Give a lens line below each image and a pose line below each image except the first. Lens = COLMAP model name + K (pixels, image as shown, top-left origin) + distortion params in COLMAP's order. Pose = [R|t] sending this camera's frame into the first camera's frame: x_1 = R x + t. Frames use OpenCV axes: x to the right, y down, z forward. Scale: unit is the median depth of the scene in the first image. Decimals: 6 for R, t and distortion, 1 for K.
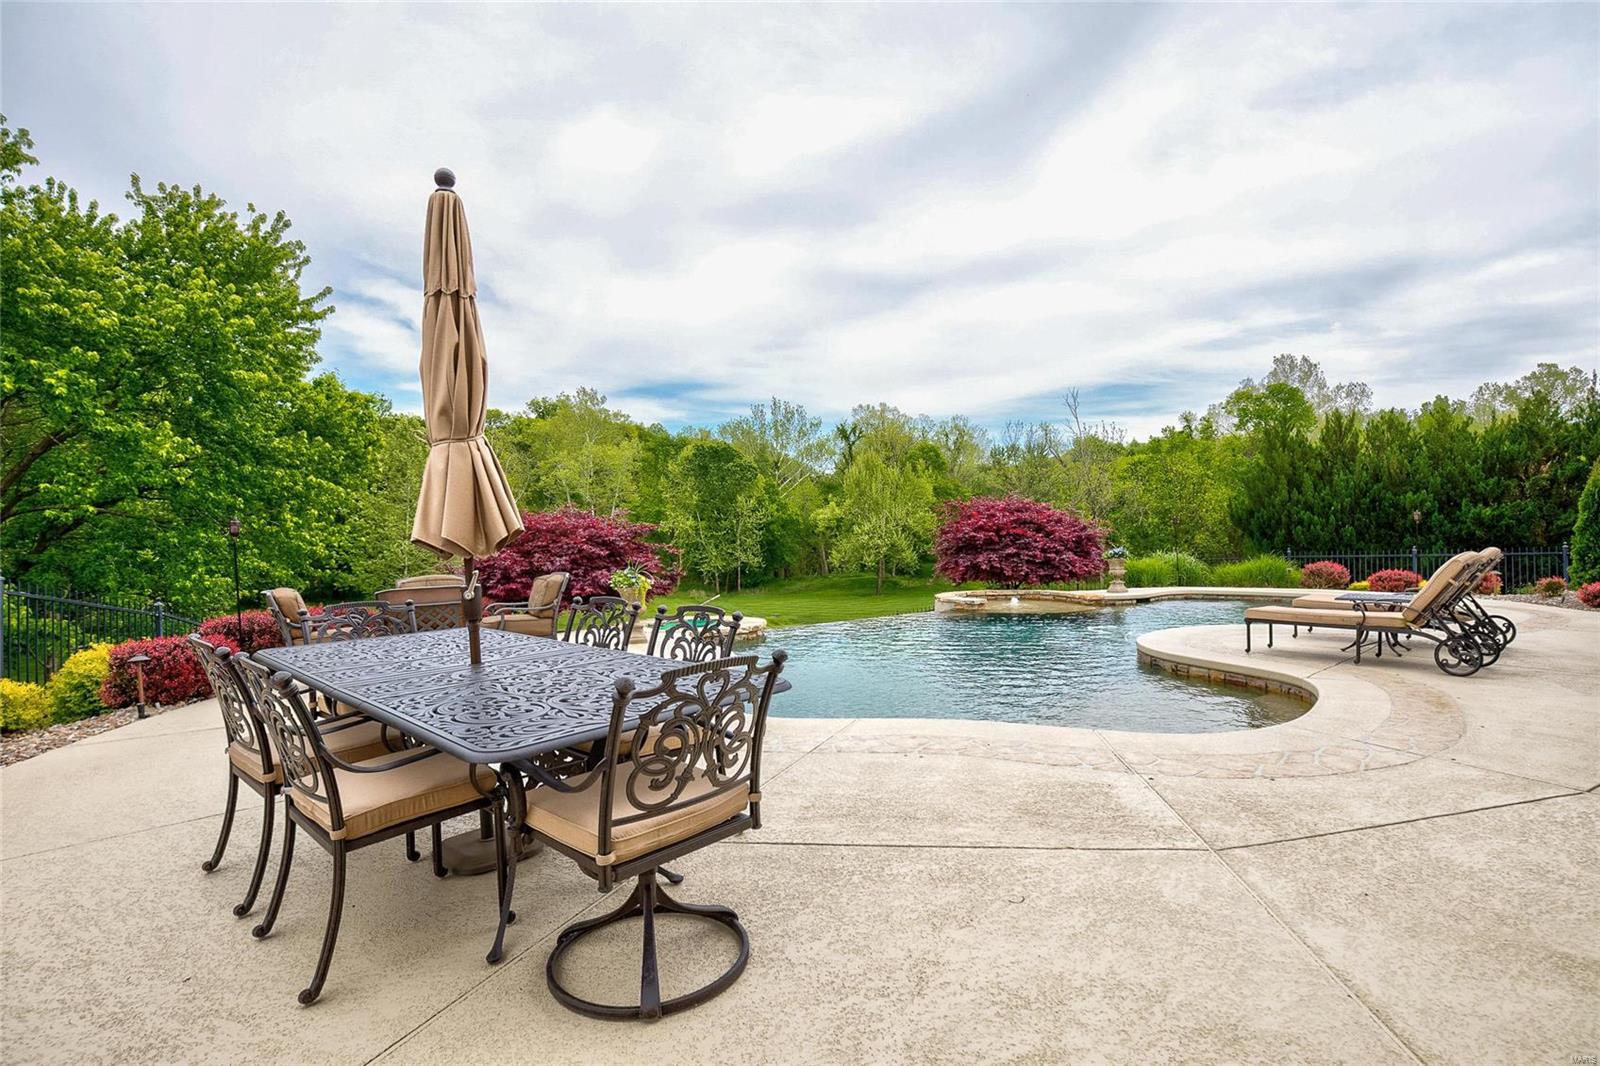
lens RADIAL K [[800.1, 0, 800.0], [0, 800.1, 533.0], [0, 0, 1]] dist [-0.020499, -0.000388]
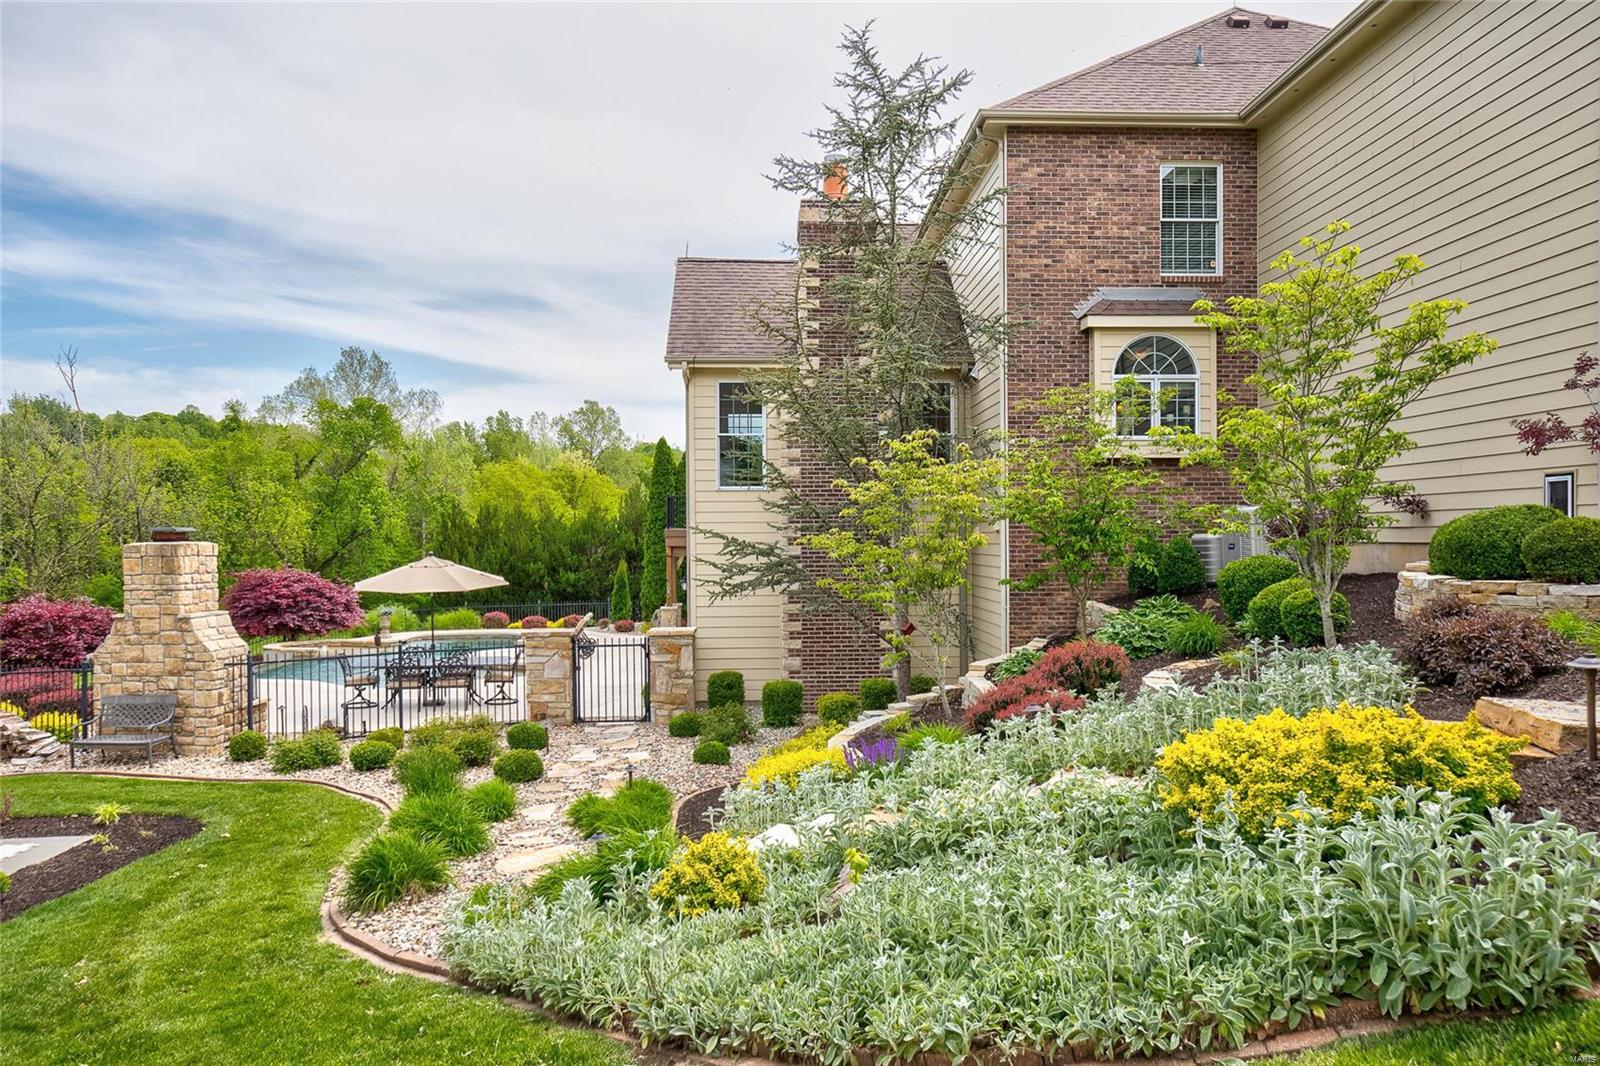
lens RADIAL K [[1151.1, 0, 800.0], [0, 1151.1, 533.0], [0, 0, 1]] dist [0.057743, -0.000036]
pose [[0.584836, 0.016625, 0.810981, -0.733120], [-0.008784, 0.999861, -0.014162, -0.079528], [-0.811104, 0.001159, 0.584901, -0.725028]]
